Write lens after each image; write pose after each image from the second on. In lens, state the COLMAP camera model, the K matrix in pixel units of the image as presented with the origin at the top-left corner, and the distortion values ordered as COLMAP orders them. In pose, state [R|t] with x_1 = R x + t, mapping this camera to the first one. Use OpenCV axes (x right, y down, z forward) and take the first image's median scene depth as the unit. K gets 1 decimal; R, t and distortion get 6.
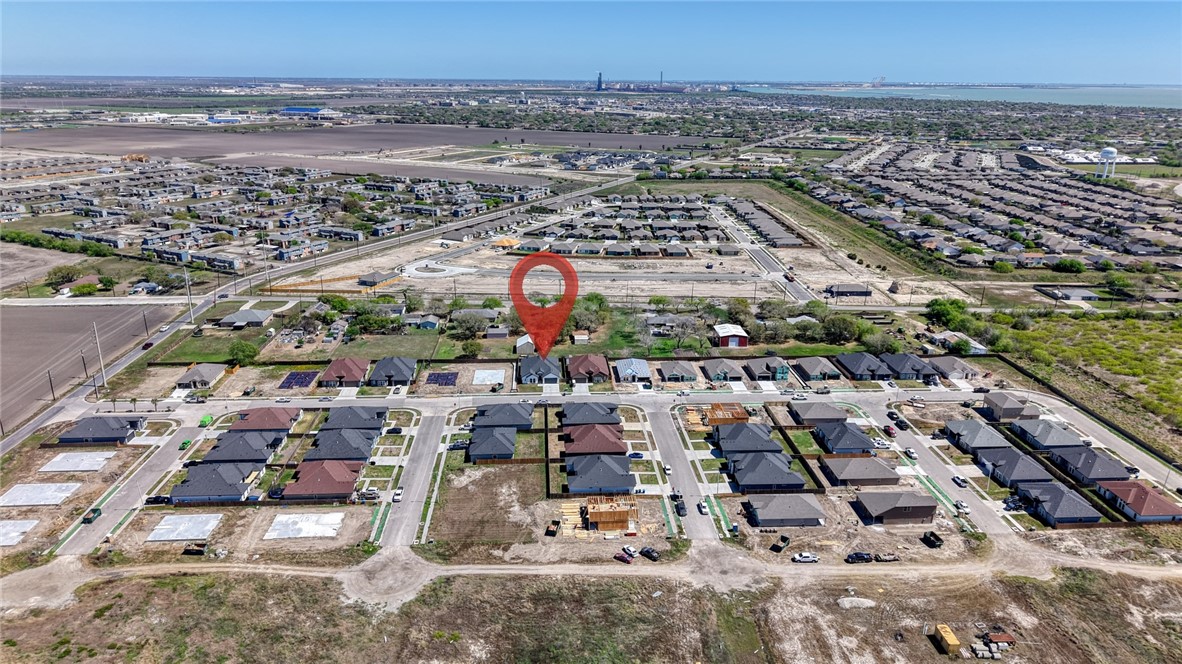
lens RADIAL K [[794.5, 0, 590.1], [0, 794.5, 329.7], [0, 0, 1]] dist [0.016318, -0.014049]
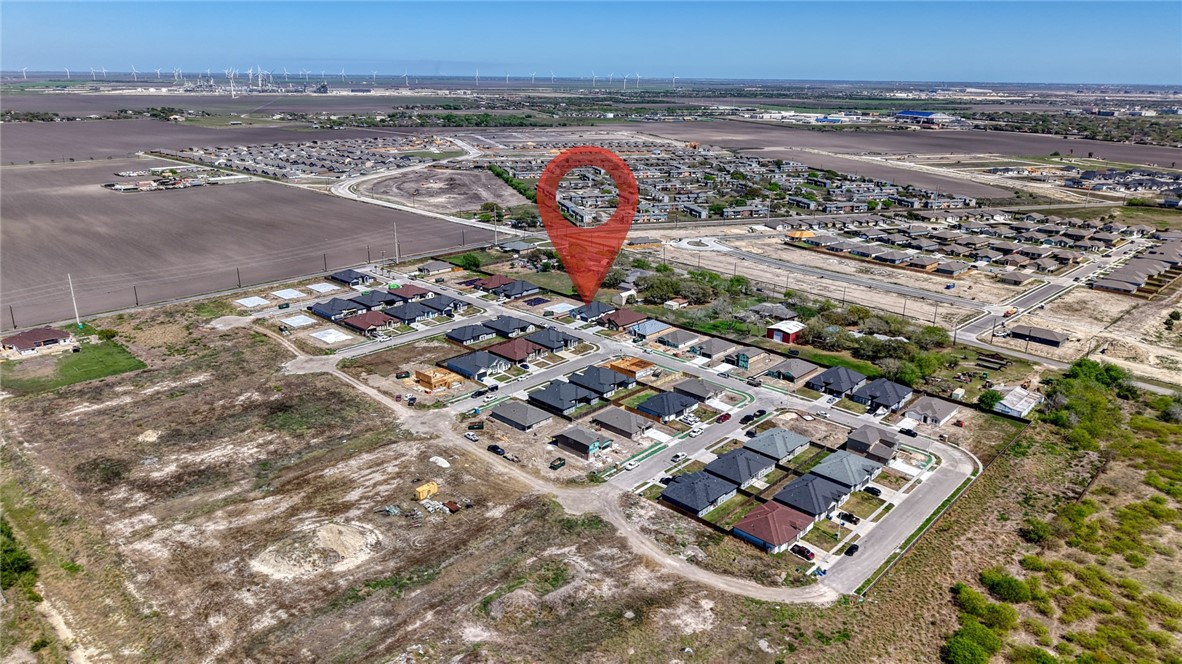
lens RADIAL K [[794.5, 0, 590.2], [0, 794.5, 335.2], [0, 0, 1]] dist [0.016318, -0.014049]
pose [[0.682210, 0.228665, -0.694480, 0.866327], [-0.228154, 0.968986, 0.094926, -0.032848], [0.694648, 0.093689, 0.713223, 0.118882]]
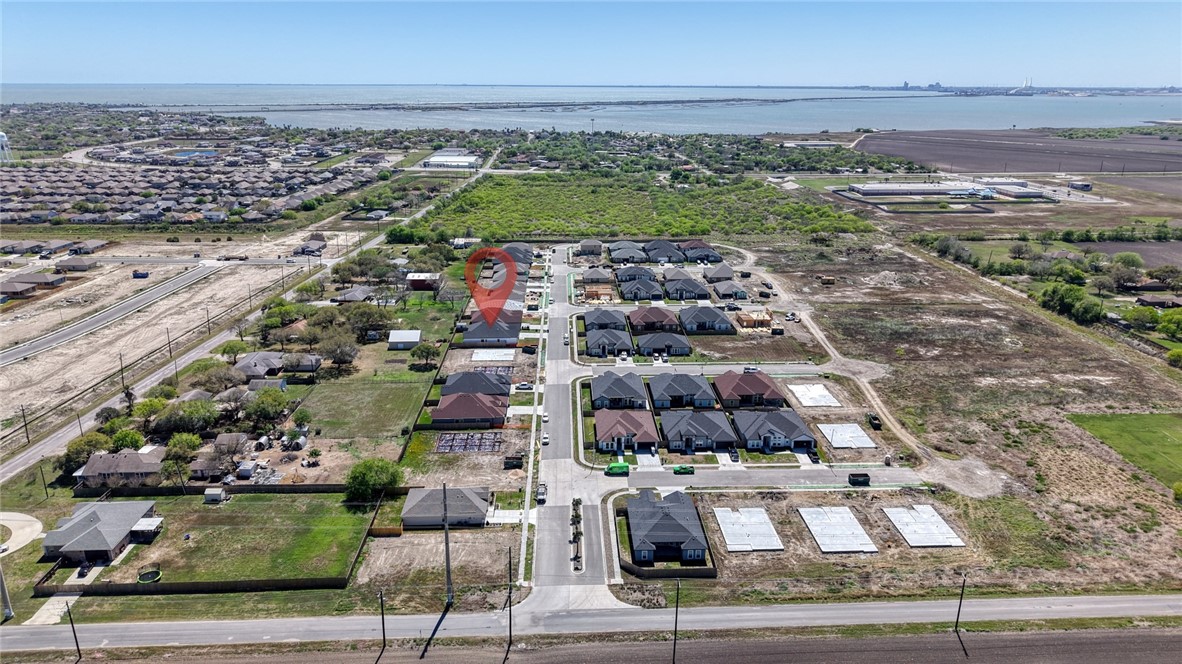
lens RADIAL K [[794.5, 0, 590.5], [0, 794.5, 331.9], [0, 0, 1]] dist [0.016318, -0.014049]
pose [[0.020443, -0.307557, 0.951310, -1.063790], [0.305219, 0.908005, 0.286998, -0.209515], [-0.952063, 0.284491, 0.112435, 0.829021]]
